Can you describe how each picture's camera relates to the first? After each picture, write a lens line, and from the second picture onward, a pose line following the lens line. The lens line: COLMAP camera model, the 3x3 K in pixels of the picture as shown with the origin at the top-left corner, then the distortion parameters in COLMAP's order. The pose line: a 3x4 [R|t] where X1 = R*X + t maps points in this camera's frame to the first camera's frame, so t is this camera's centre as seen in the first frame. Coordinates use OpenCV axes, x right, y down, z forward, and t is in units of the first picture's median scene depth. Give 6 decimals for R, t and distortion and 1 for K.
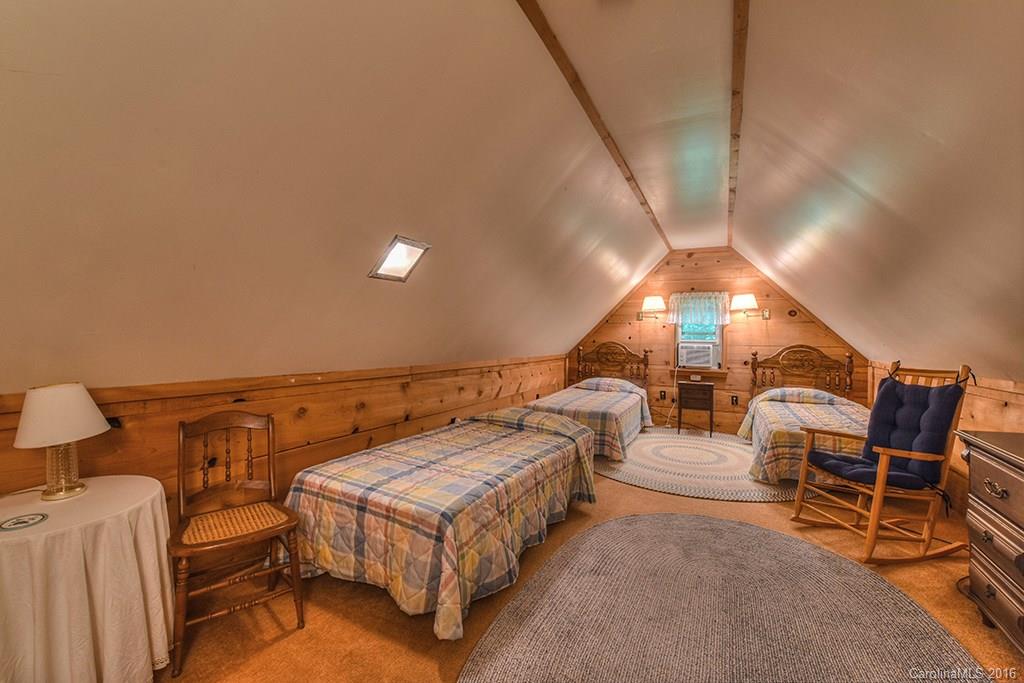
lens RADIAL K [[409.6, 0, 515.1], [0, 409.6, 336.5], [0, 0, 1]] dist [-0.019560, -0.000726]
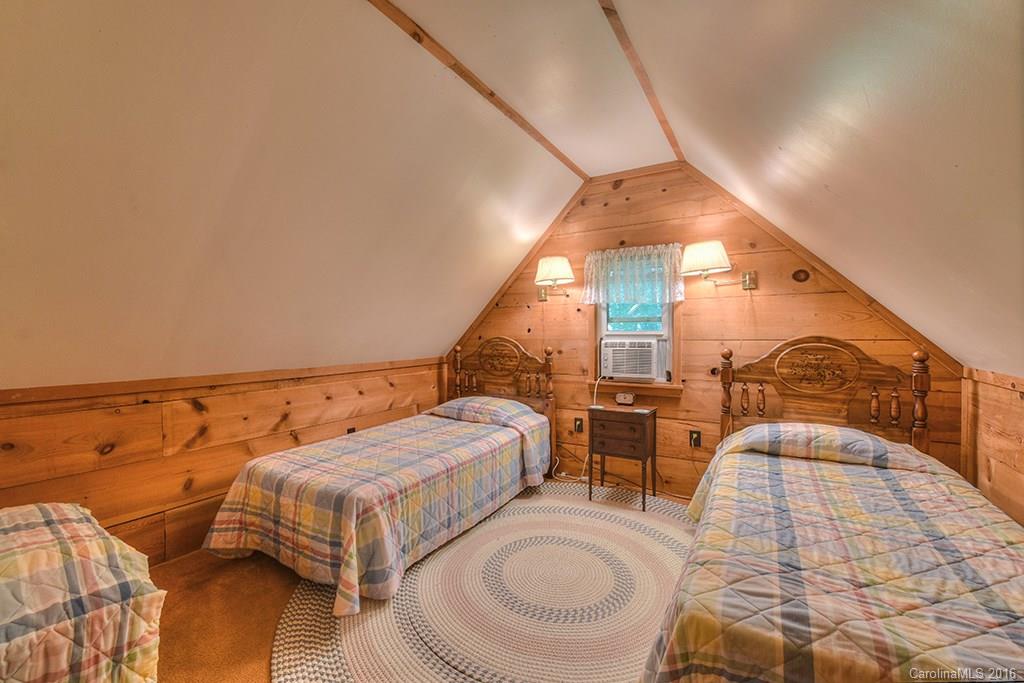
lens RADIAL K [[409.6, 0, 508.8], [0, 409.6, 341.0], [0, 0, 1]] dist [-0.019560, -0.000726]
pose [[0.996234, -0.019857, -0.084401, 0.335361], [0.021542, 0.999585, 0.019106, 0.007622], [0.083987, -0.020853, 0.996249, 0.427652]]
